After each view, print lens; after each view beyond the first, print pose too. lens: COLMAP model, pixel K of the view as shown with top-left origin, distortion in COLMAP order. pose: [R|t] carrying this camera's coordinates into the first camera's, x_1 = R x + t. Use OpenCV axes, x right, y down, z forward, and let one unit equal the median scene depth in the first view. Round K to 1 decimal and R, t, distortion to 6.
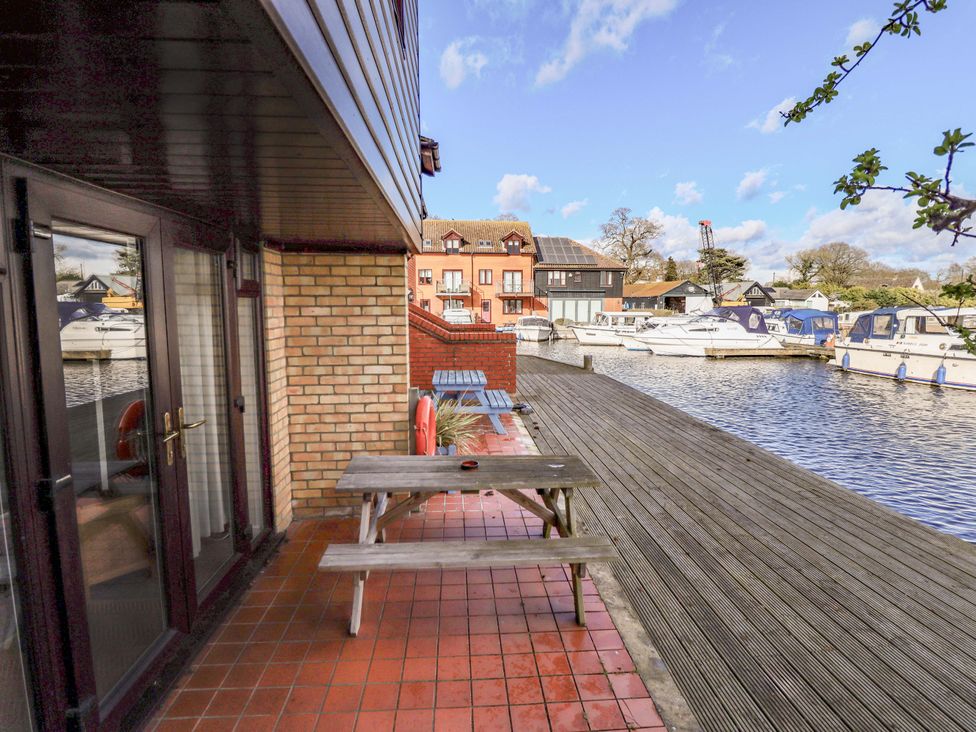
lens RADIAL K [[508.7, 0, 497.2], [0, 508.7, 363.0], [0, 0, 1]] dist [0.002343, -0.014521]
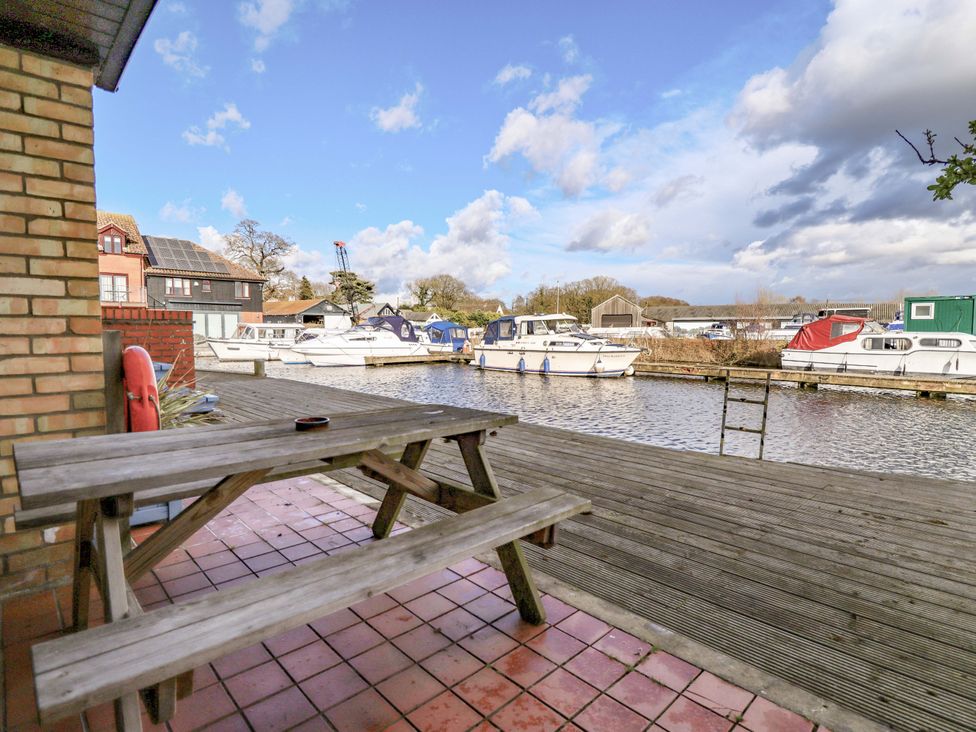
lens RADIAL K [[508.7, 0, 497.2], [0, 508.7, 363.0], [0, 0, 1]] dist [0.002343, -0.014521]
pose [[0.767722, -0.039300, 0.639576, -0.030534], [0.068654, 0.997417, -0.021121, 0.019410], [-0.637094, 0.060125, 0.768437, 0.052624]]
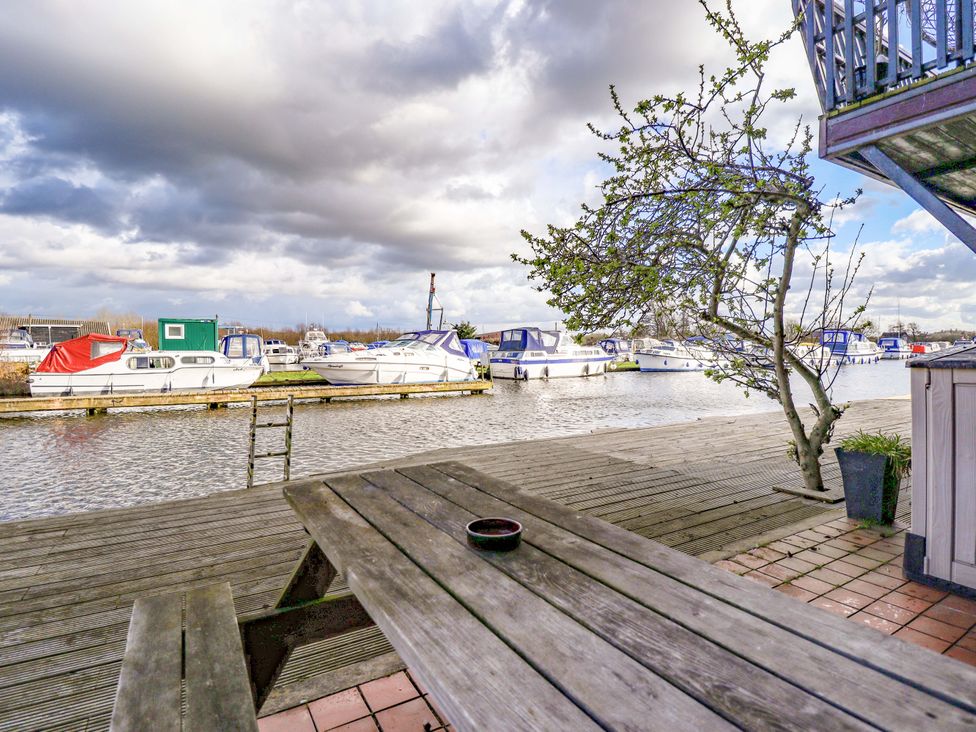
lens RADIAL K [[508.7, 0, 497.2], [0, 508.7, 363.0], [0, 0, 1]] dist [0.002343, -0.014521]
pose [[-0.451681, -0.023915, 0.891859, -0.040543], [0.102300, 0.991659, 0.078401, 0.008560], [-0.886295, 0.126649, -0.445467, 0.135998]]
